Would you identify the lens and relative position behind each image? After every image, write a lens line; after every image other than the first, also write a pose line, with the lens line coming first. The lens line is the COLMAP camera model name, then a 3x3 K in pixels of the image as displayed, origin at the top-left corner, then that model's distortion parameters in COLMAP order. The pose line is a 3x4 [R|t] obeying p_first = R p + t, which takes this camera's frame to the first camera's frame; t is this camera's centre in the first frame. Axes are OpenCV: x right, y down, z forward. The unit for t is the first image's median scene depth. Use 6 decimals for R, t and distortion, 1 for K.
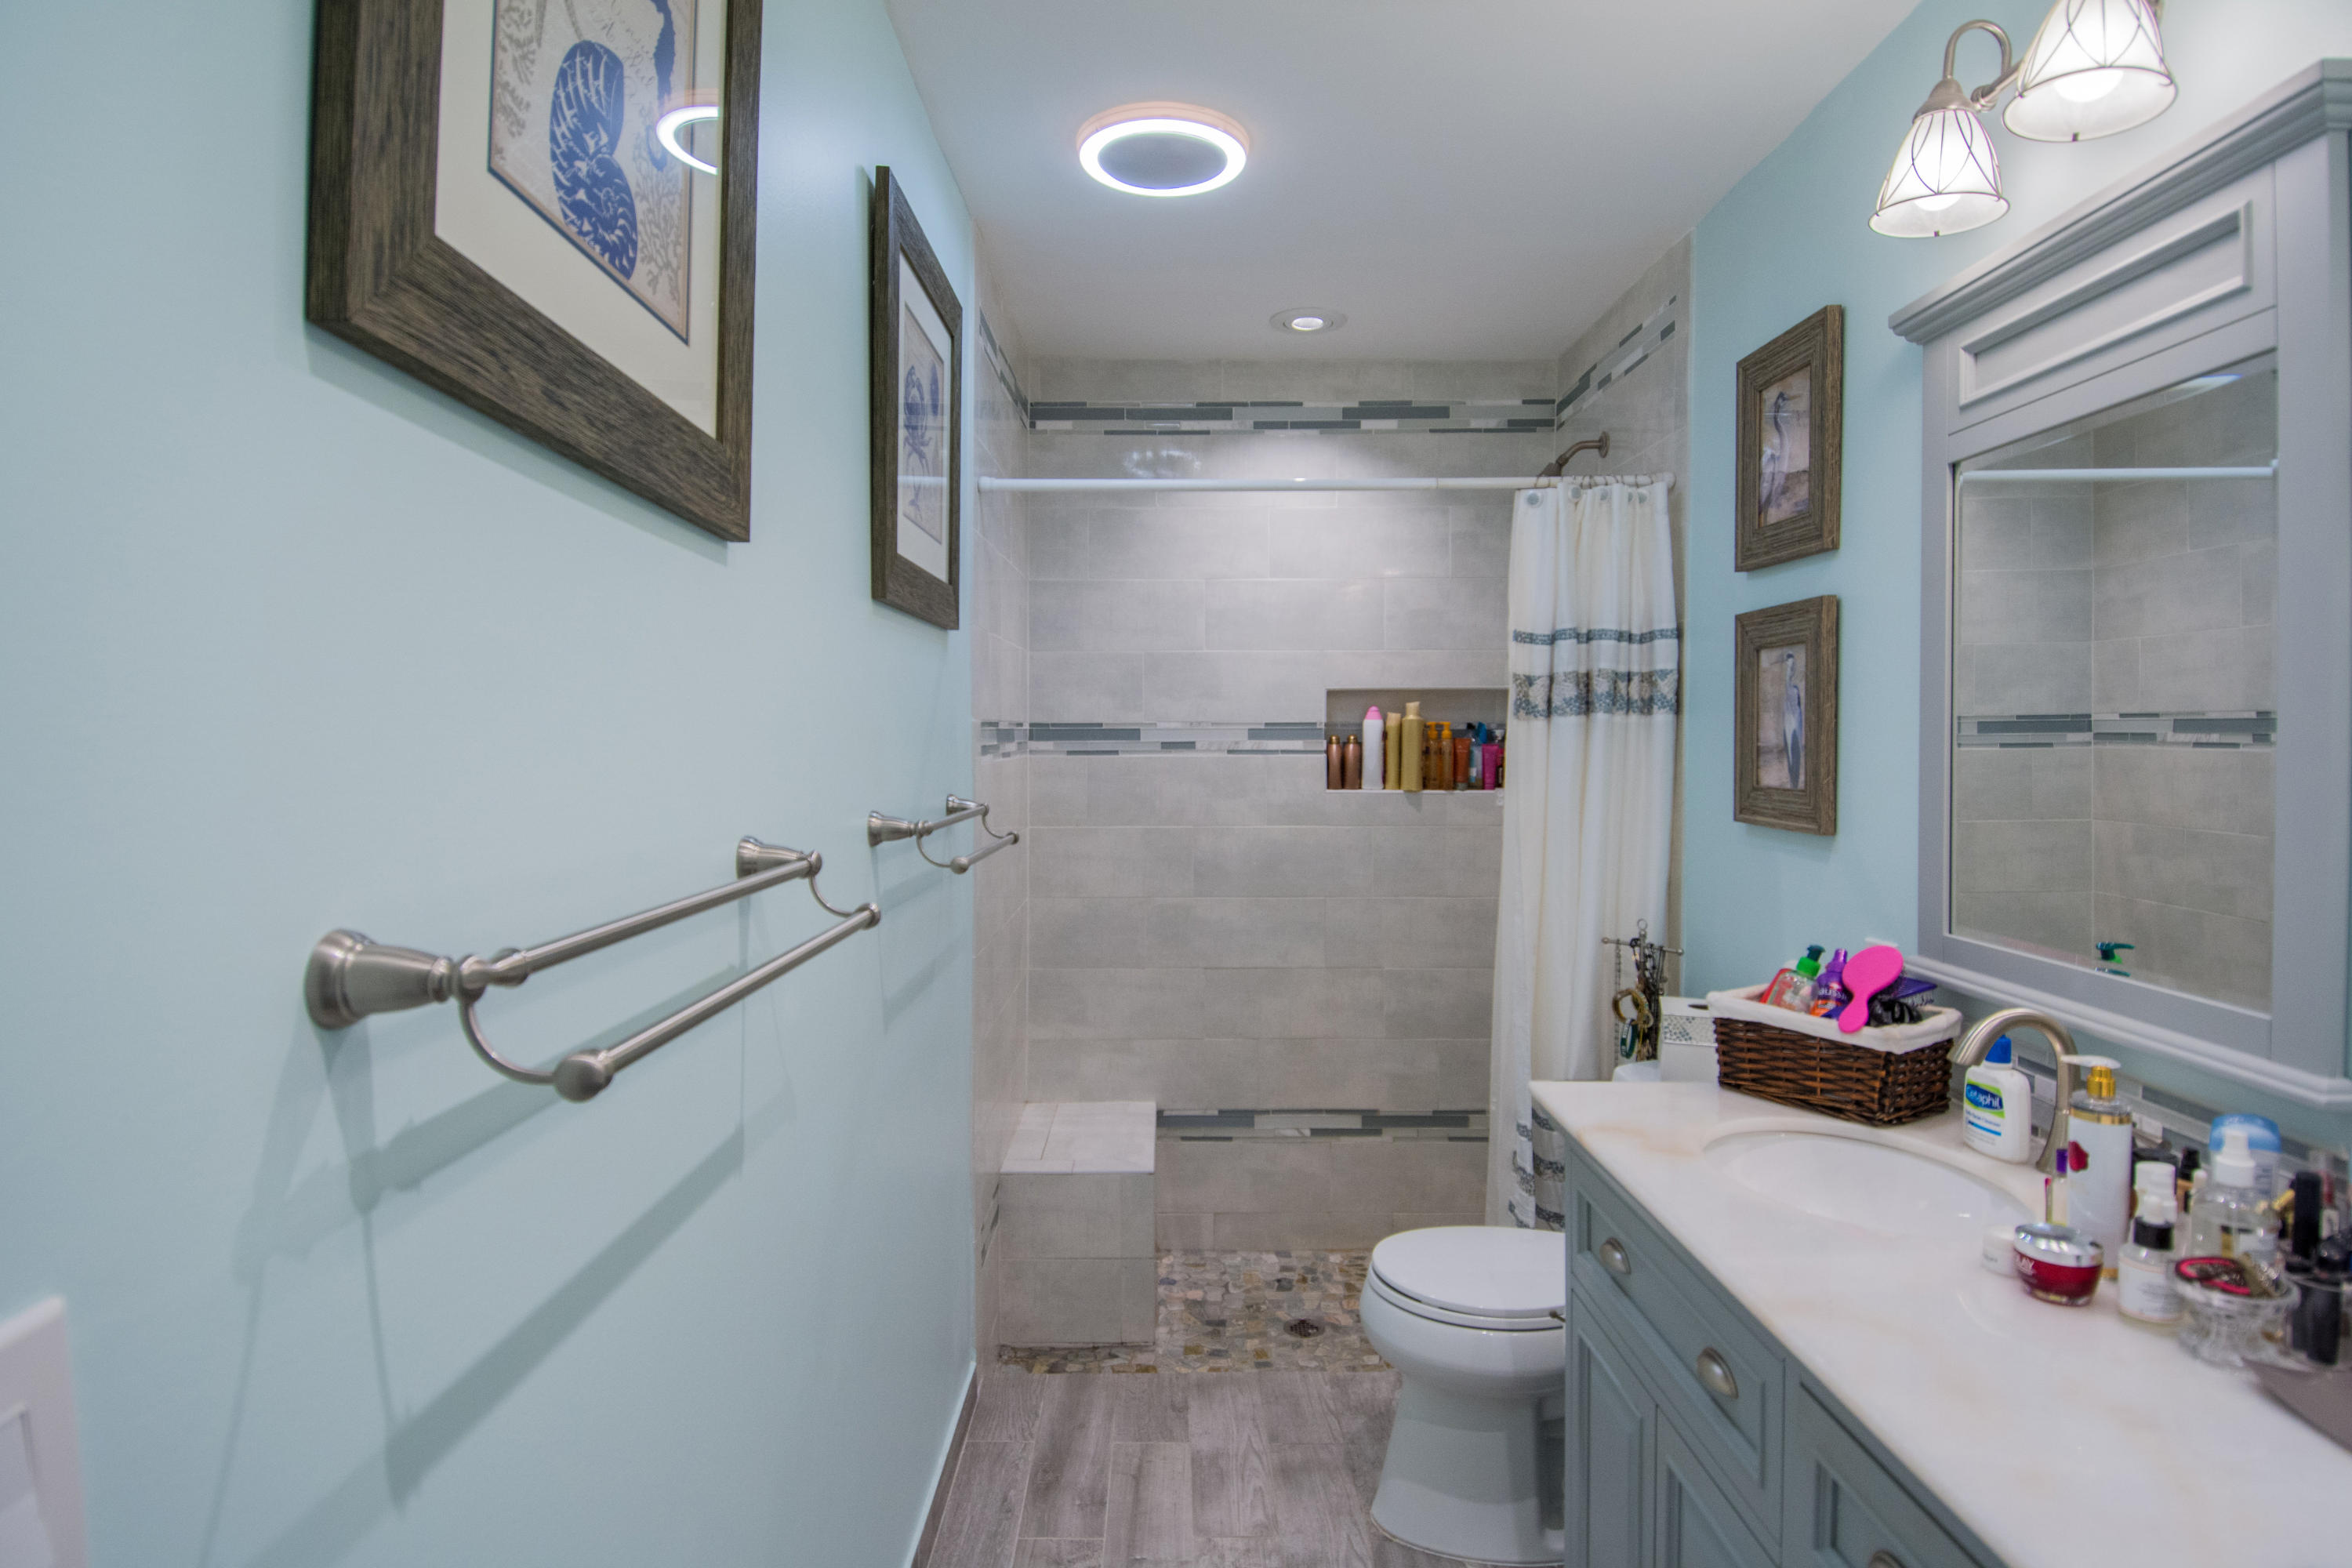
lens RADIAL K [[1235.7, 0, 1164.0], [0, 1235.7, 771.2], [0, 0, 1]] dist [0.053745, -0.054508]
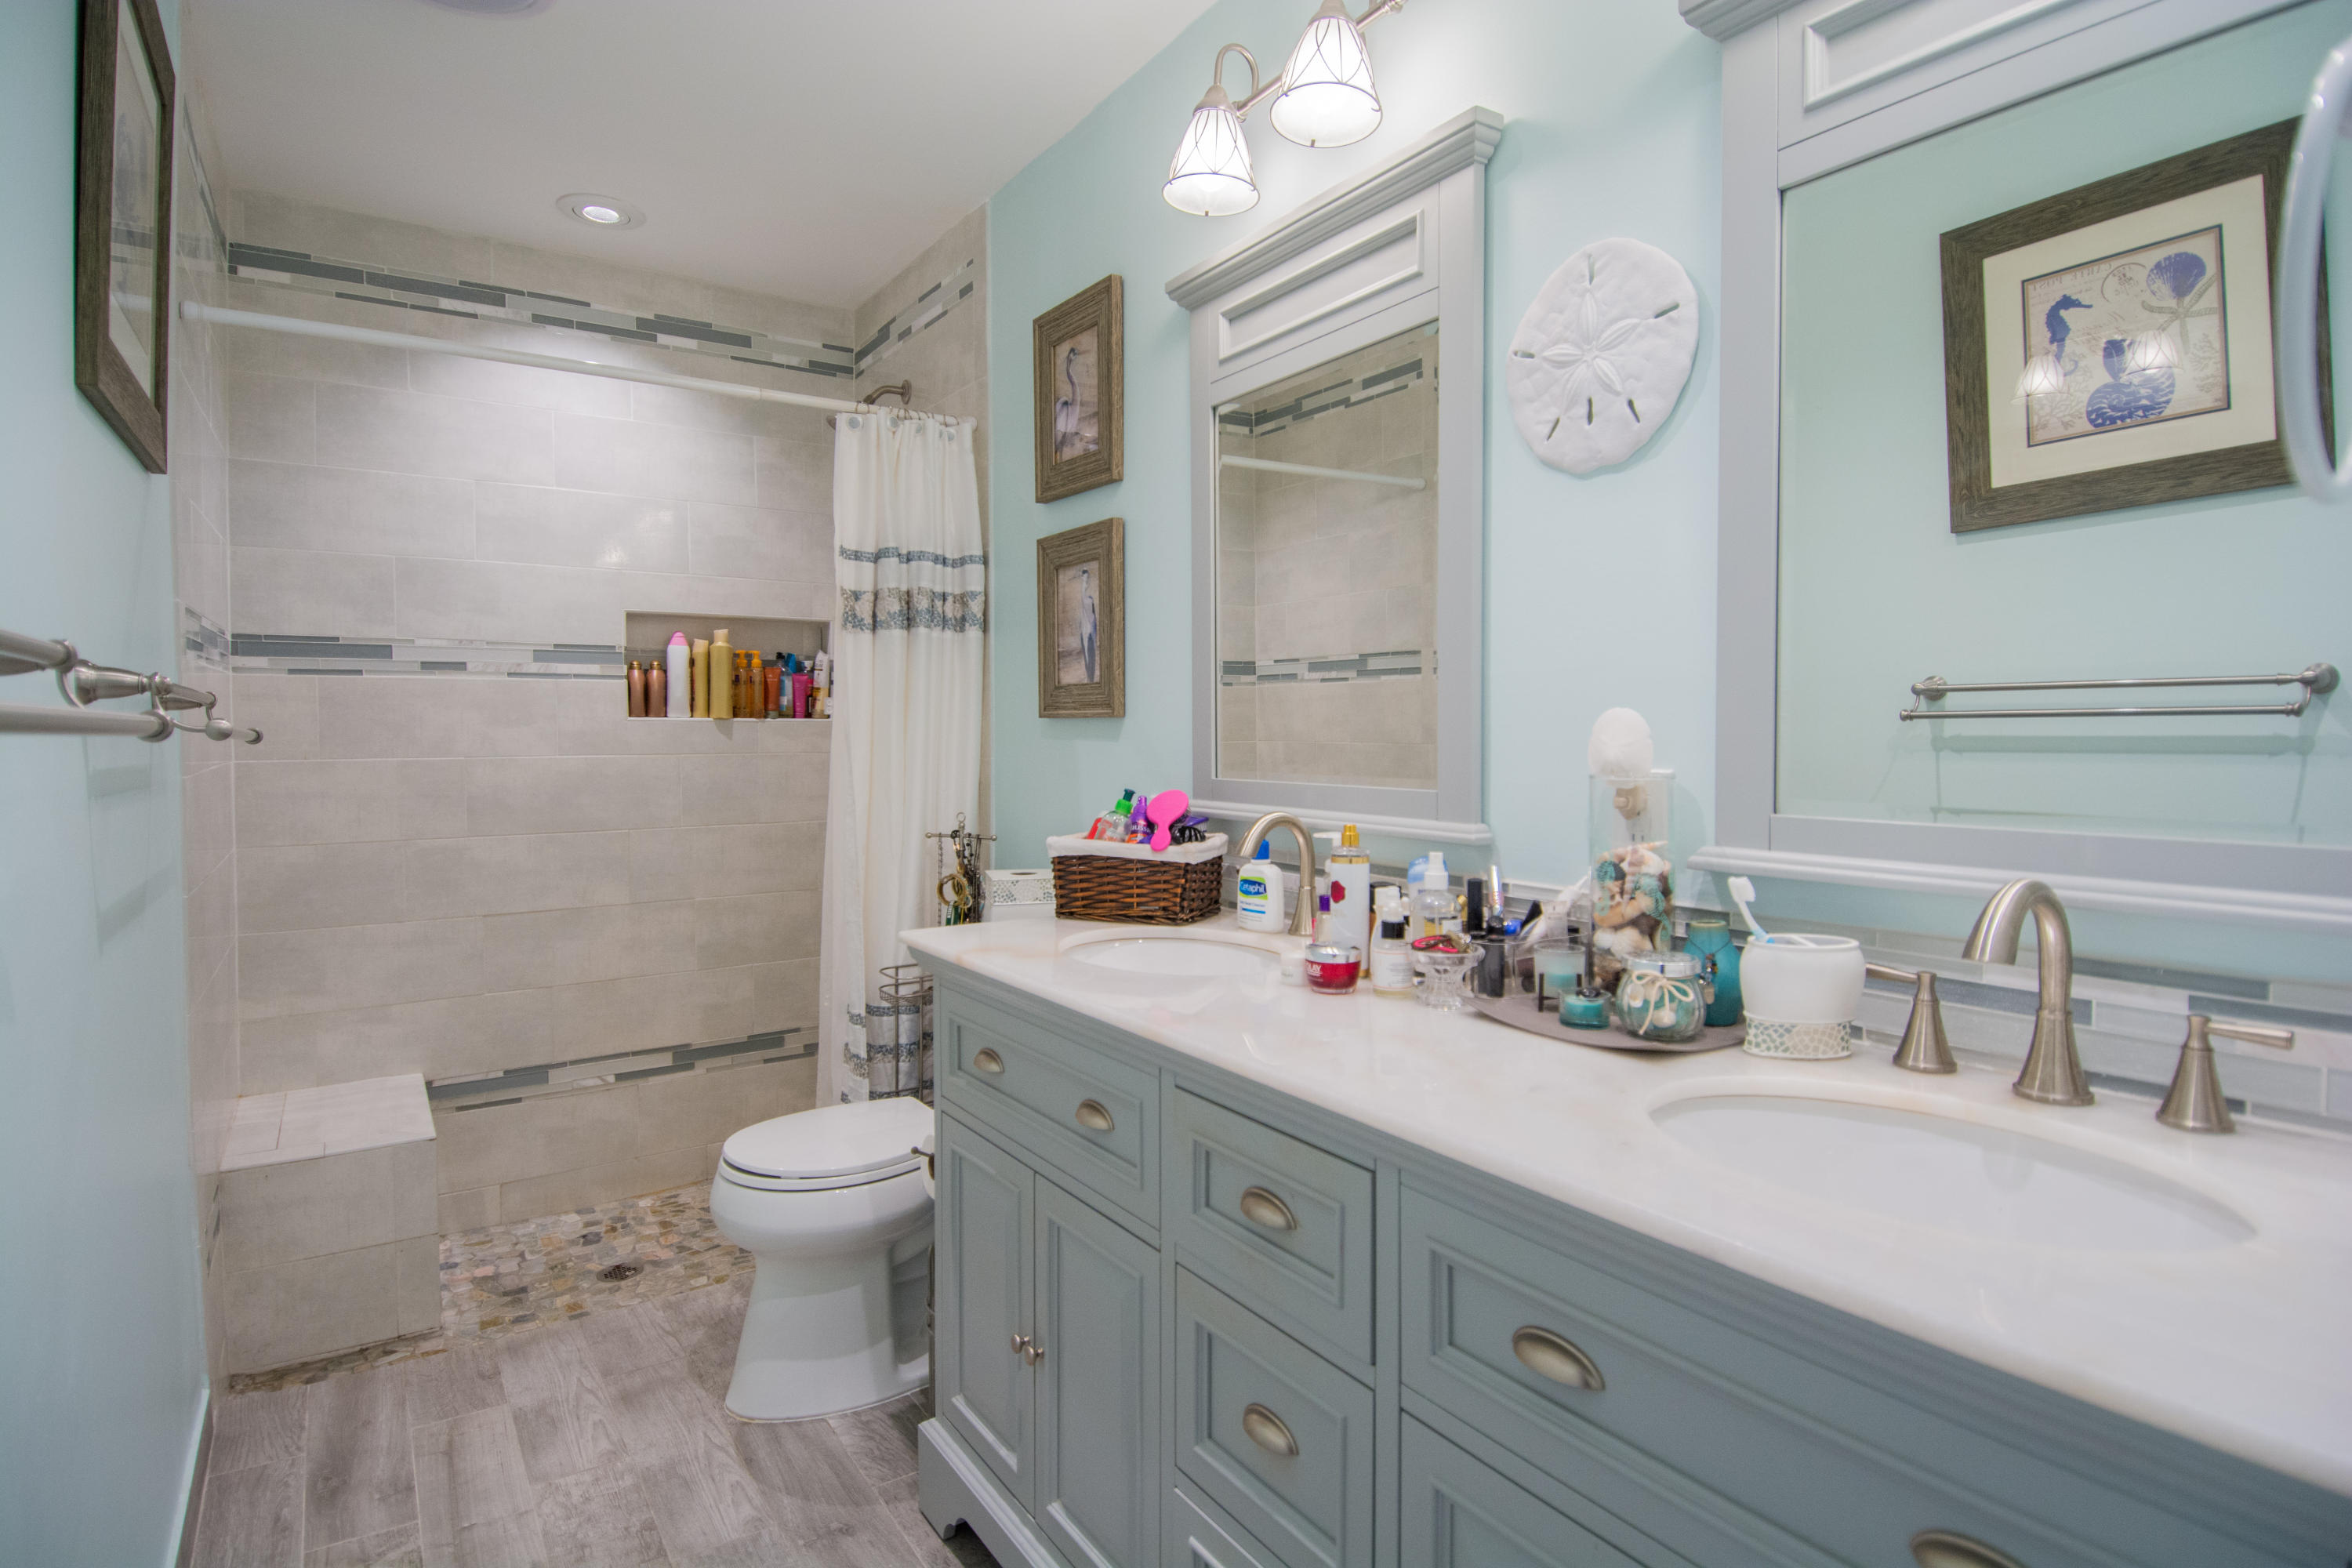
lens RADIAL K [[1201.7, 0, 1131.4], [0, 1201.7, 778.1], [0, 0, 1]] dist [0.062739, -0.072879]
pose [[0.838146, -0.014523, 0.545253, -0.070992], [0.009991, 0.999887, 0.011275, 0.073973], [-0.545355, -0.004002, 0.838196, 0.014645]]
